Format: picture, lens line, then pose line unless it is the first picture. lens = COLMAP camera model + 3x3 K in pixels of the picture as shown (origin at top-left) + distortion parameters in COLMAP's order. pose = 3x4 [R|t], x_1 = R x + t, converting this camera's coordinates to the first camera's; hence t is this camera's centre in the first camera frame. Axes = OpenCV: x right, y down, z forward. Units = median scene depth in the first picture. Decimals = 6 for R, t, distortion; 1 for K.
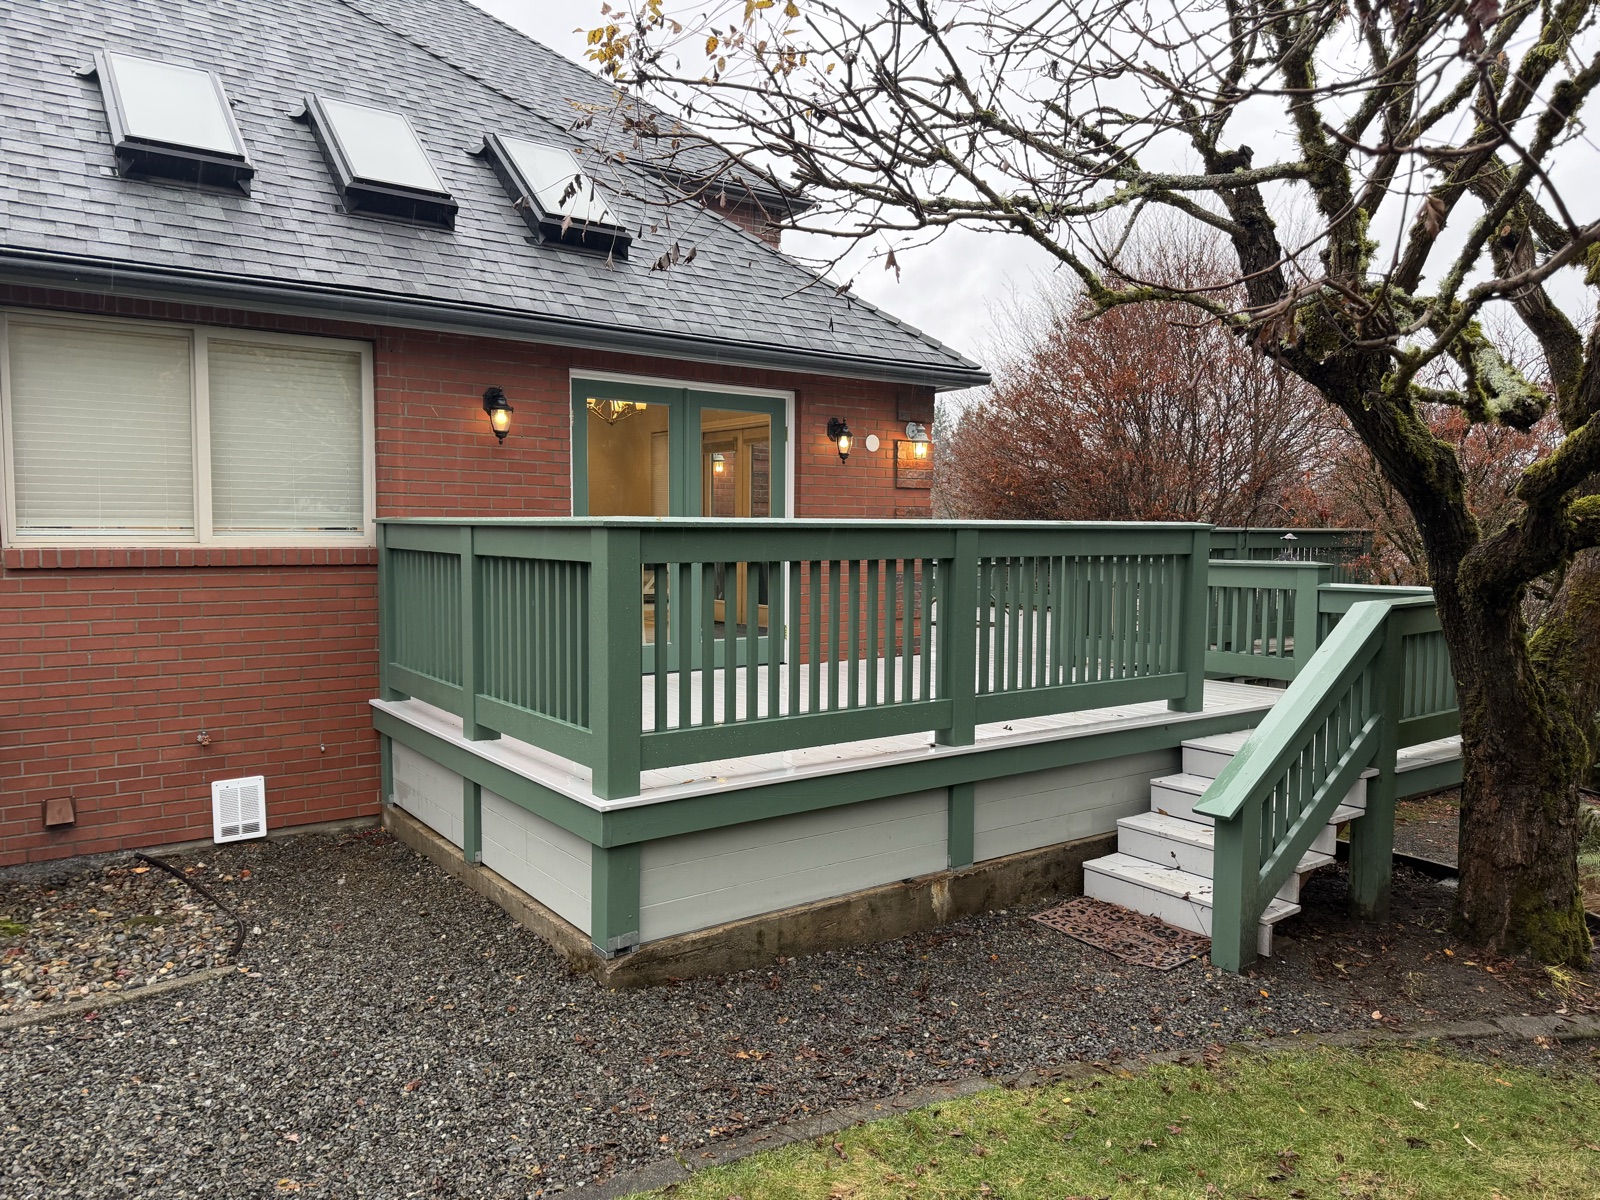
lens RADIAL K [[1147.5, 0, 804.6], [0, 1147.5, 603.0], [0, 0, 1]] dist [0.037546, -0.015429]
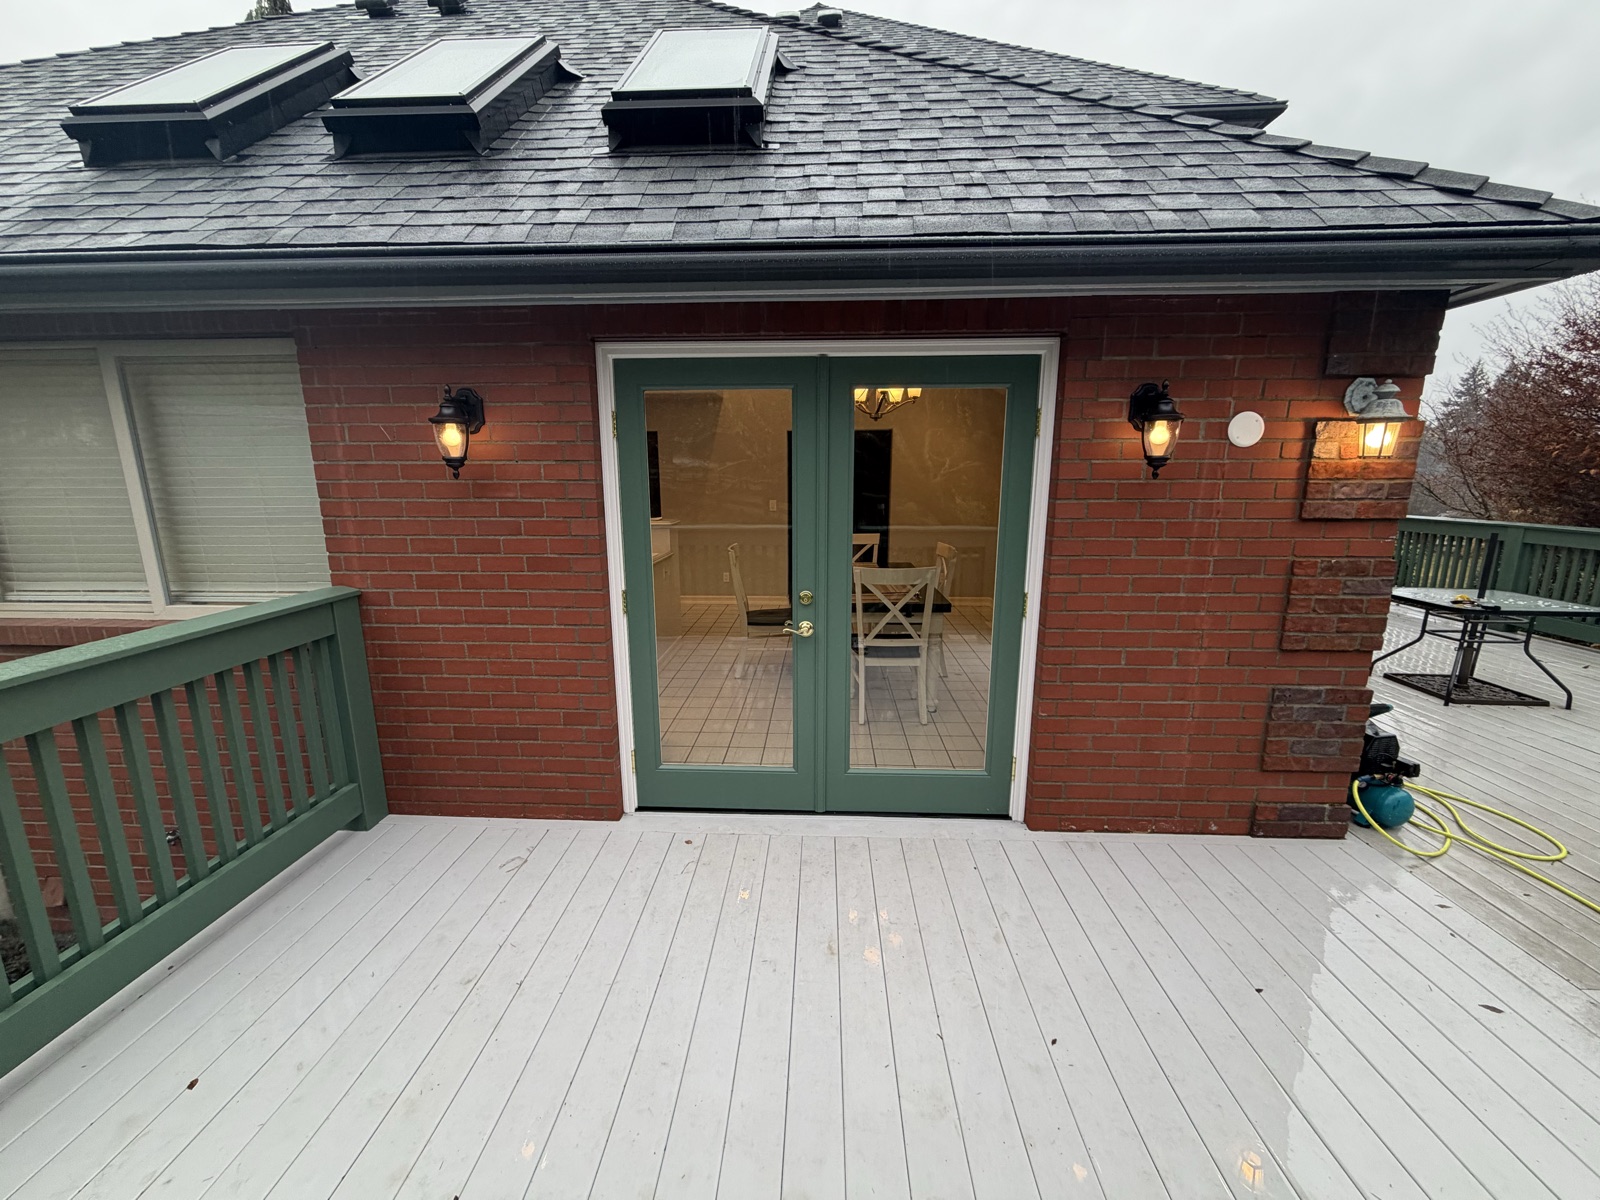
lens RADIAL K [[635.1, 0, 793.3], [0, 635.1, 601.2], [0, 0, 1]] dist [-0.002250, -0.000016]
pose [[0.775886, 0.113306, -0.620614, 0.087928], [-0.030223, 0.989286, 0.142830, -0.102505], [0.630148, -0.092063, 0.770998, 0.682988]]
